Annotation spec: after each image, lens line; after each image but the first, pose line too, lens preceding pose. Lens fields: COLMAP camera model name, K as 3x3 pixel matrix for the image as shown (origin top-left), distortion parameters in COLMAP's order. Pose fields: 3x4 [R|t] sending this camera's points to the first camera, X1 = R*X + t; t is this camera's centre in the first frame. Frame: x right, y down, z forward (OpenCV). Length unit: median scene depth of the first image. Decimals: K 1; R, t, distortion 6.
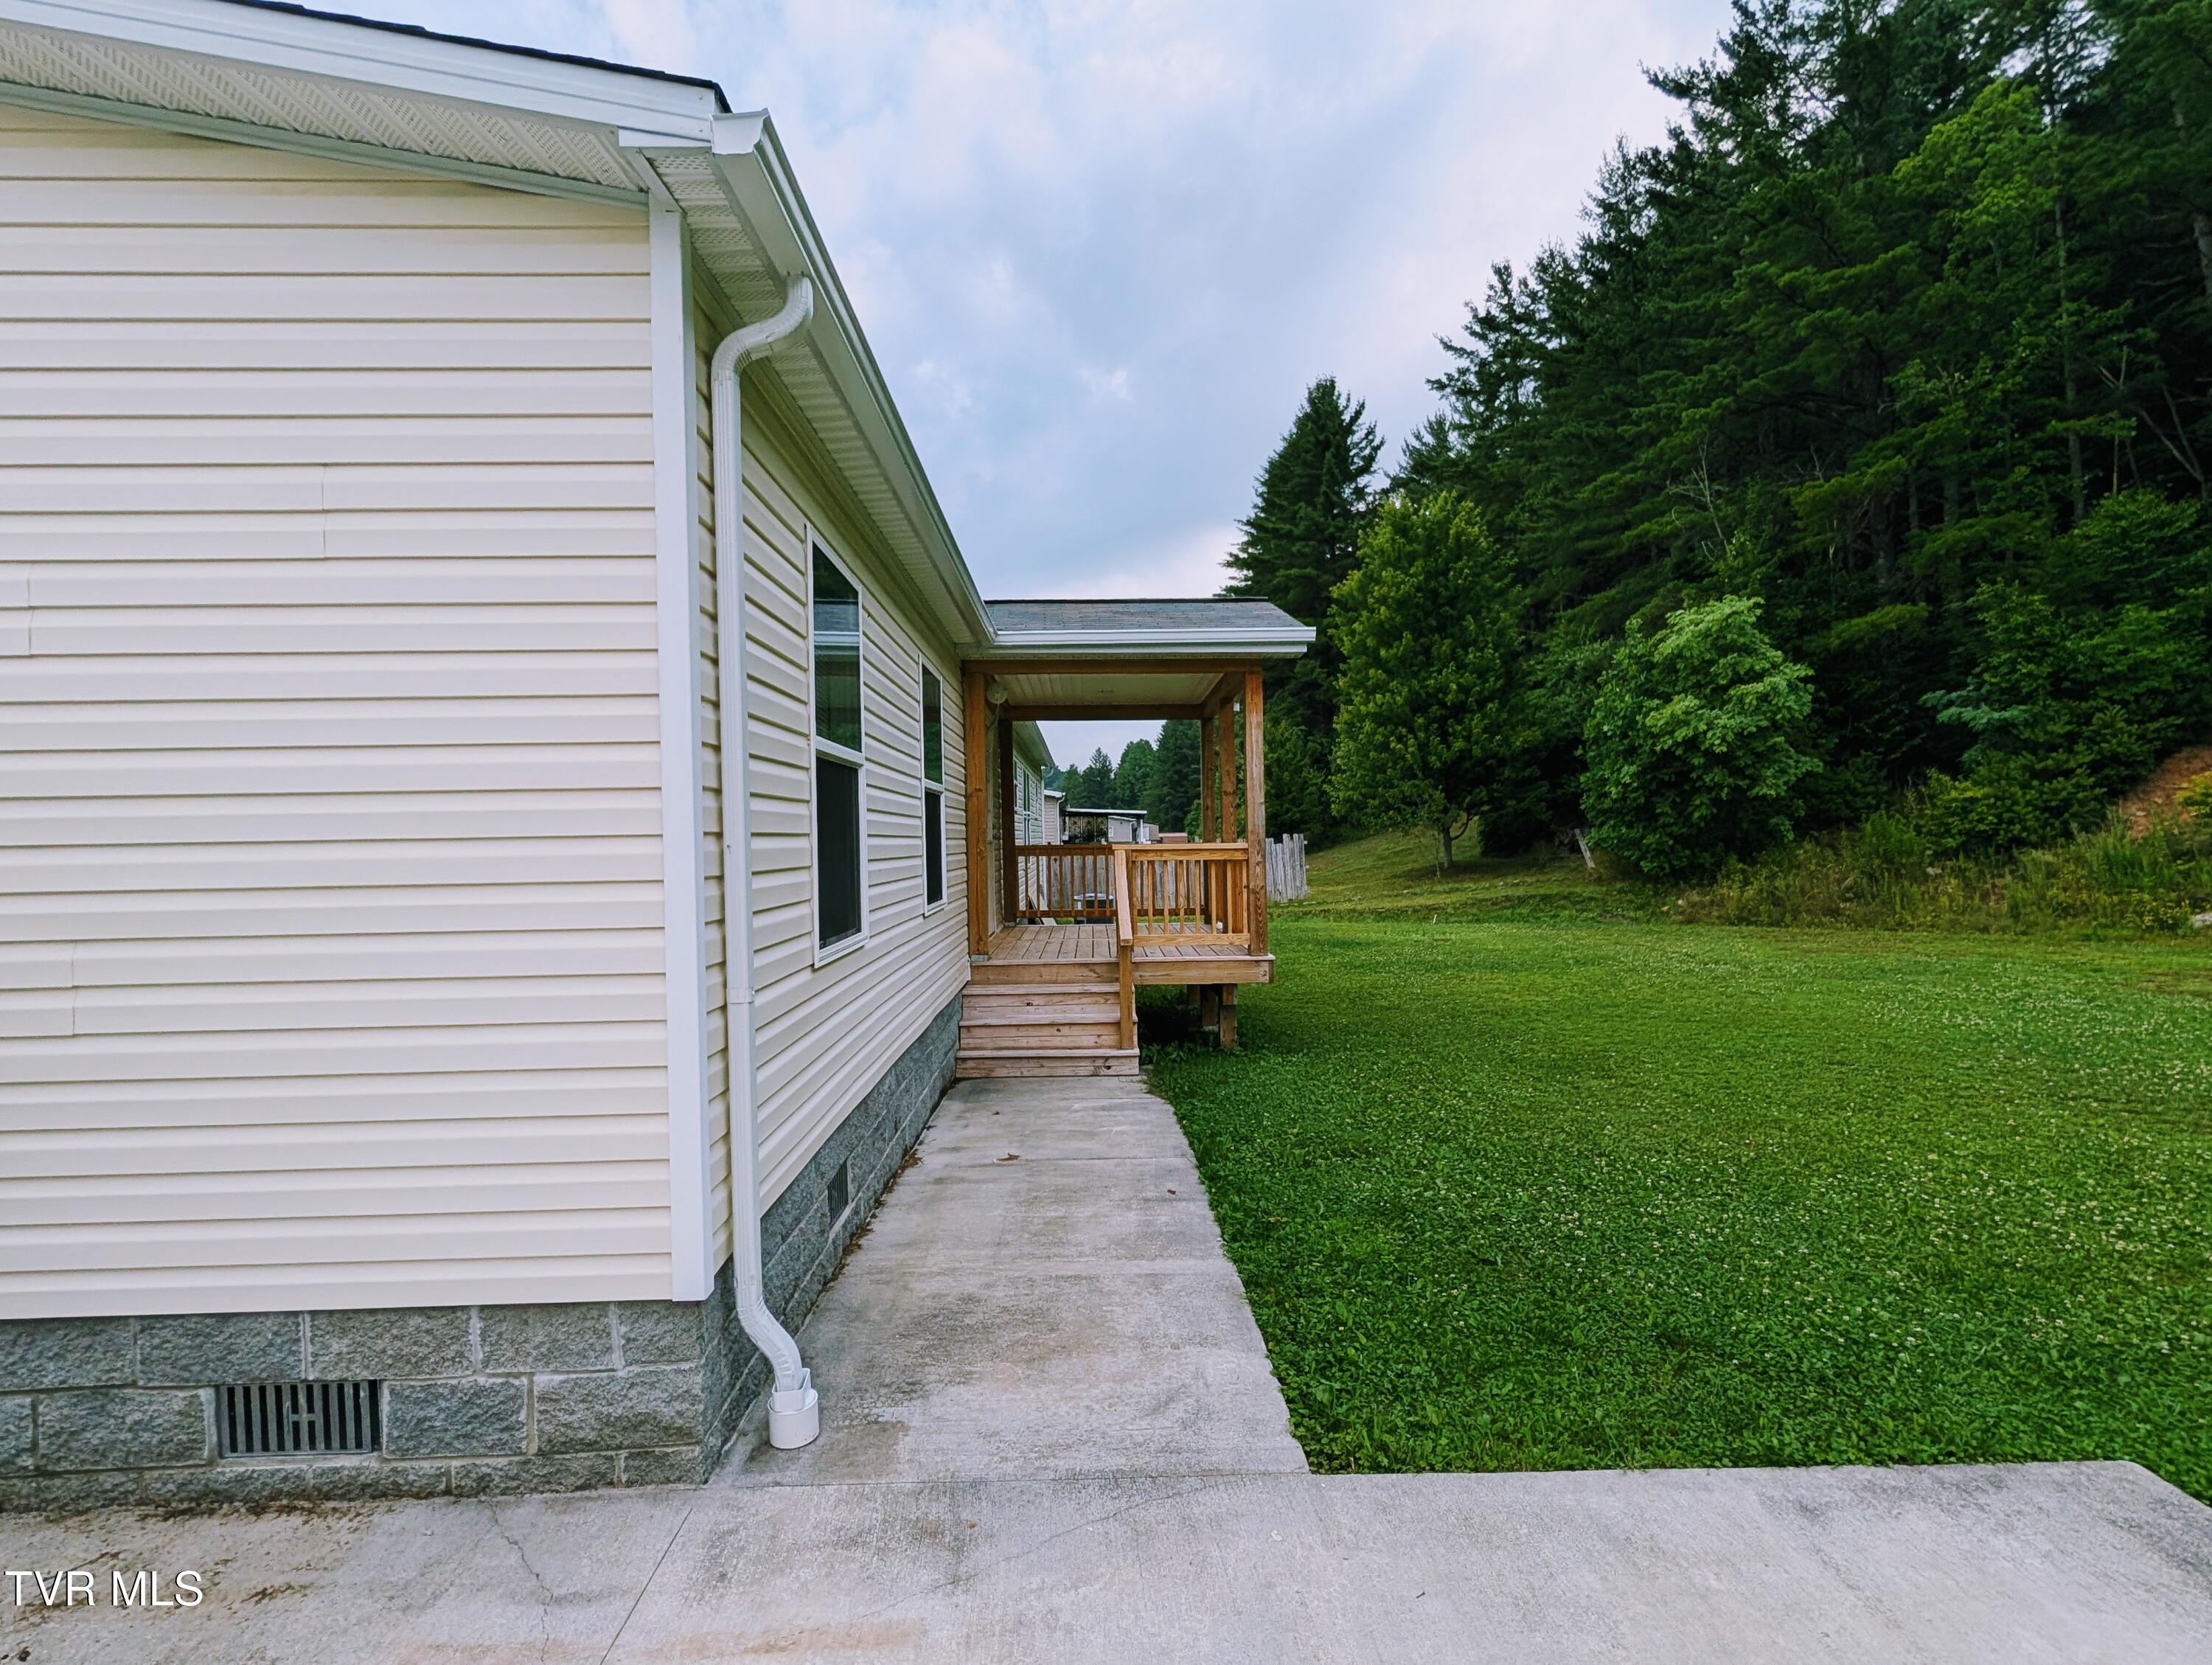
lens RADIAL K [[974.5, 0, 1116.8], [0, 974.5, 846.9], [0, 0, 1]] dist [-0.001566, -0.000191]
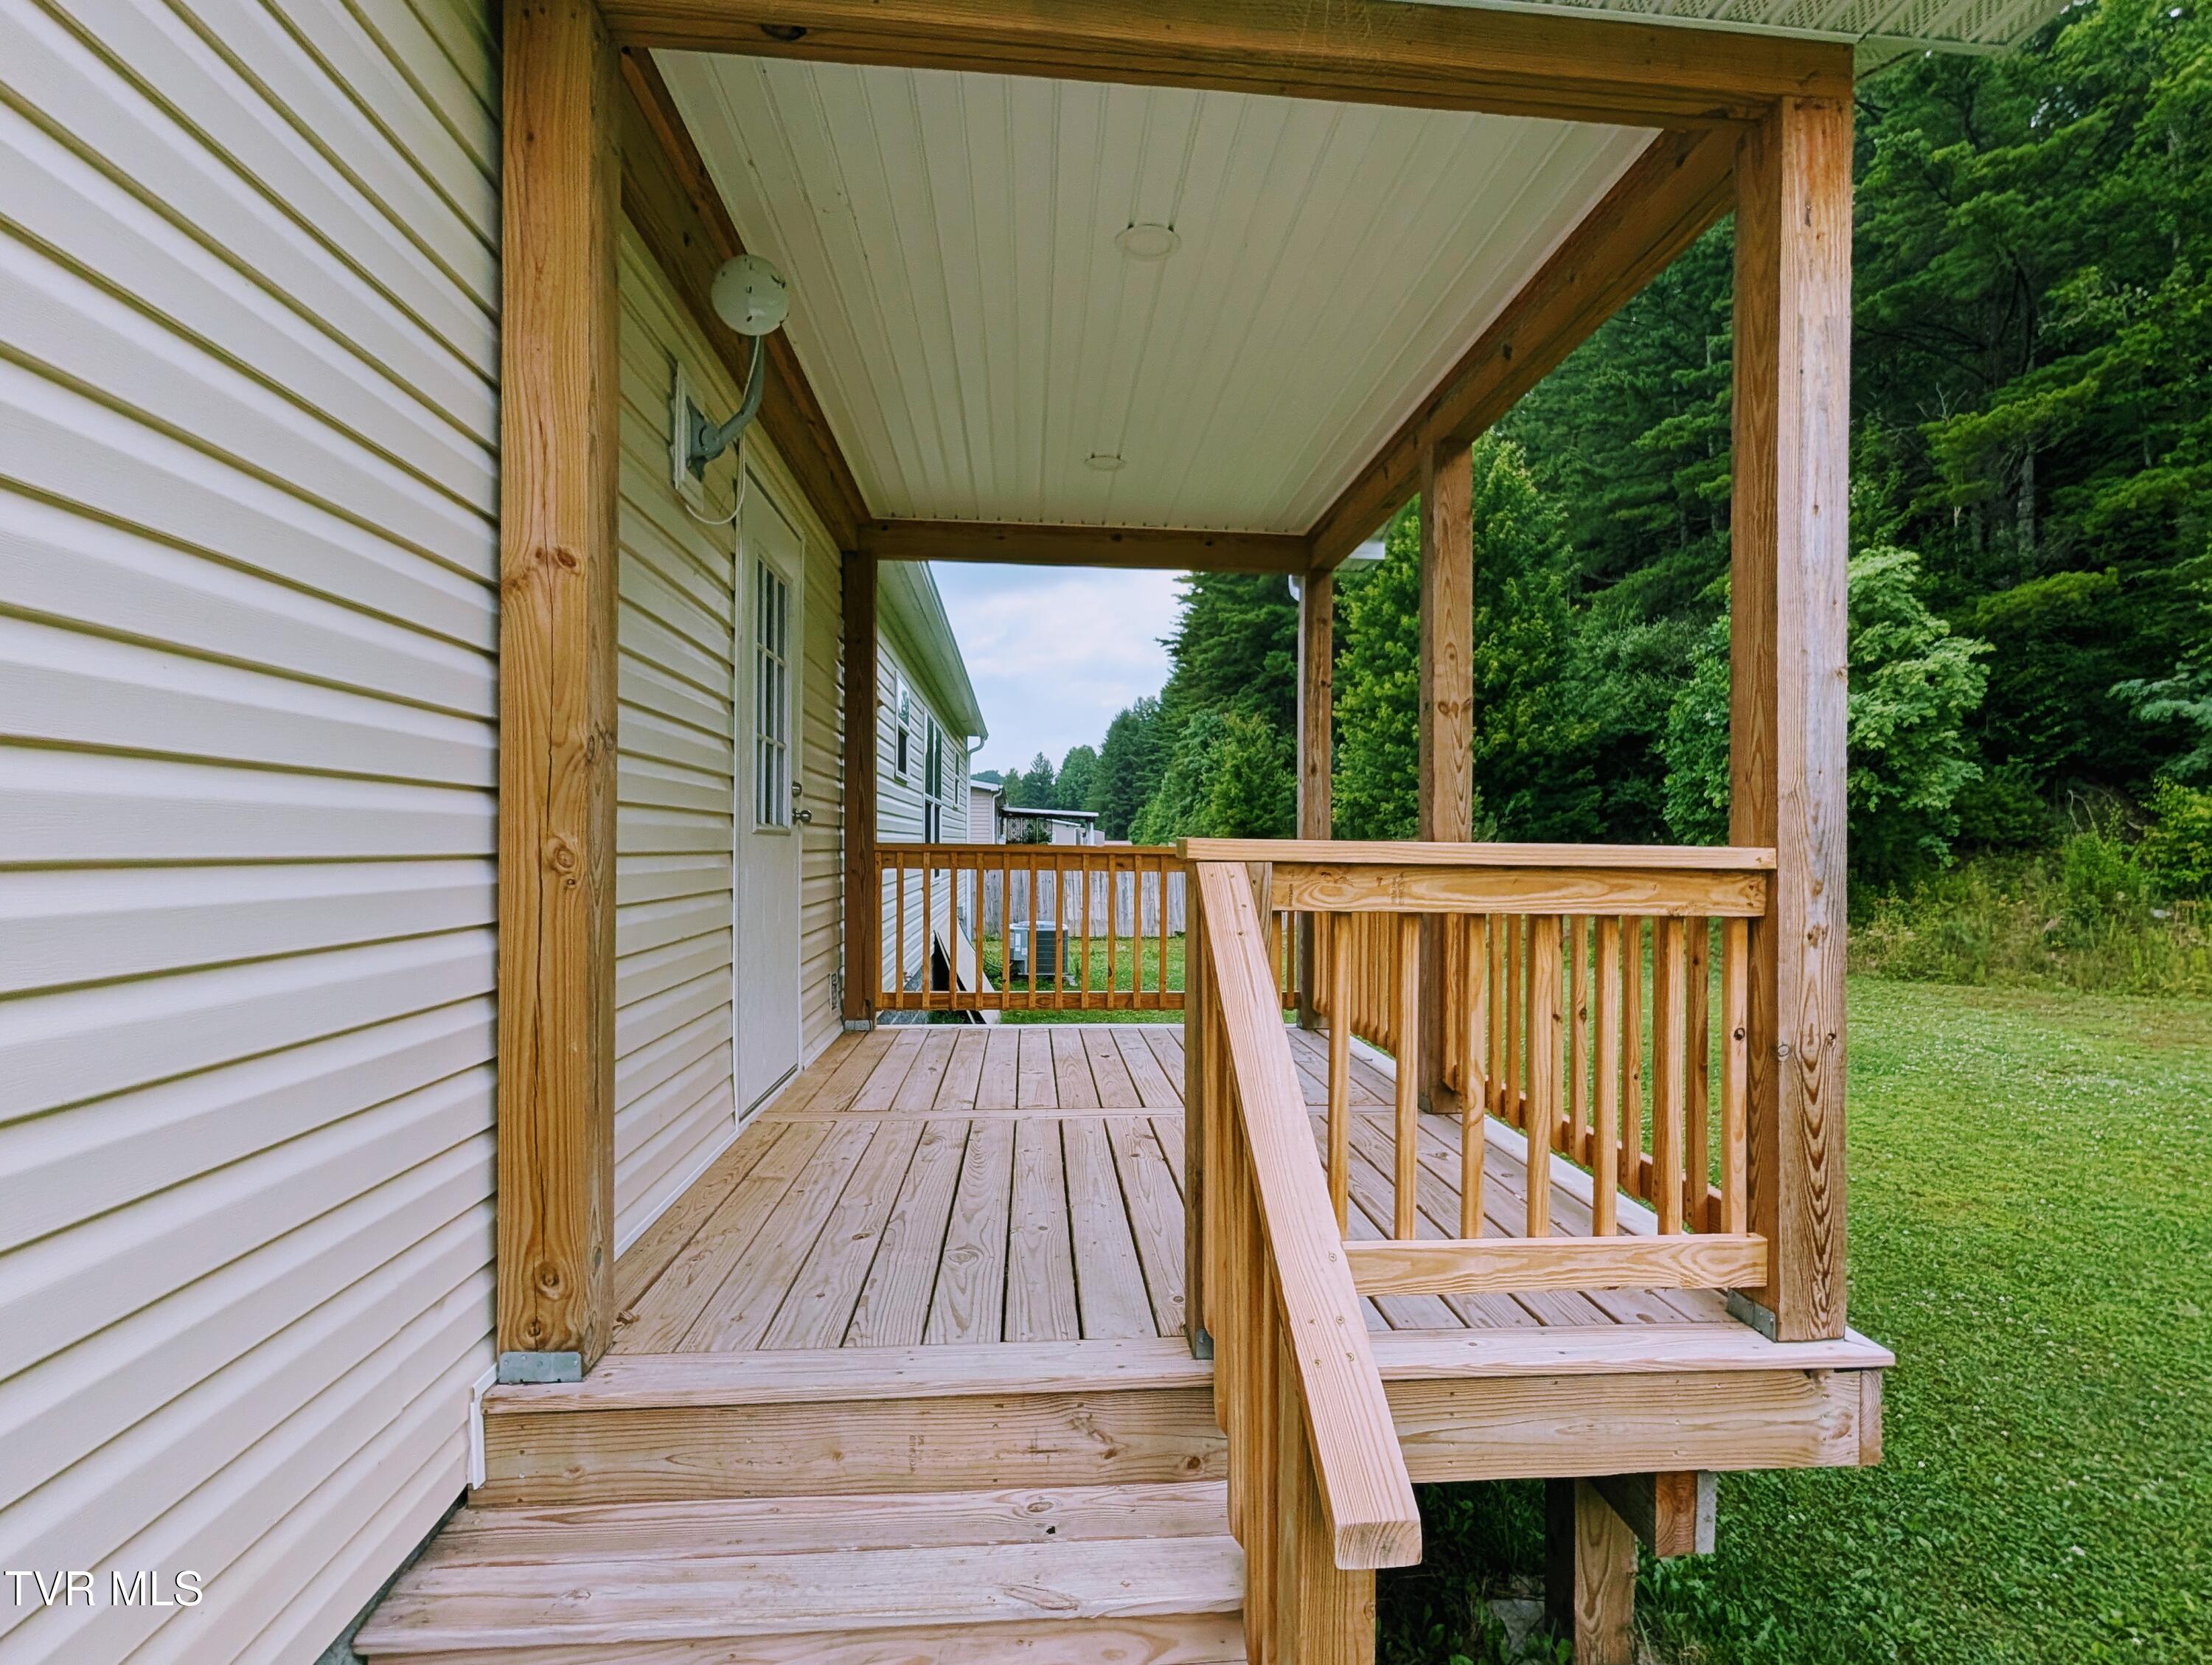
lens RADIAL K [[974.5, 0, 1116.8], [0, 974.5, 846.9], [0, 0, 1]] dist [-0.001566, -0.000191]
pose [[0.997691, 0.025894, 0.062779, -0.011258], [-0.025357, 0.999635, -0.009341, 0.000792], [-0.062998, 0.007727, 0.997984, 0.257125]]
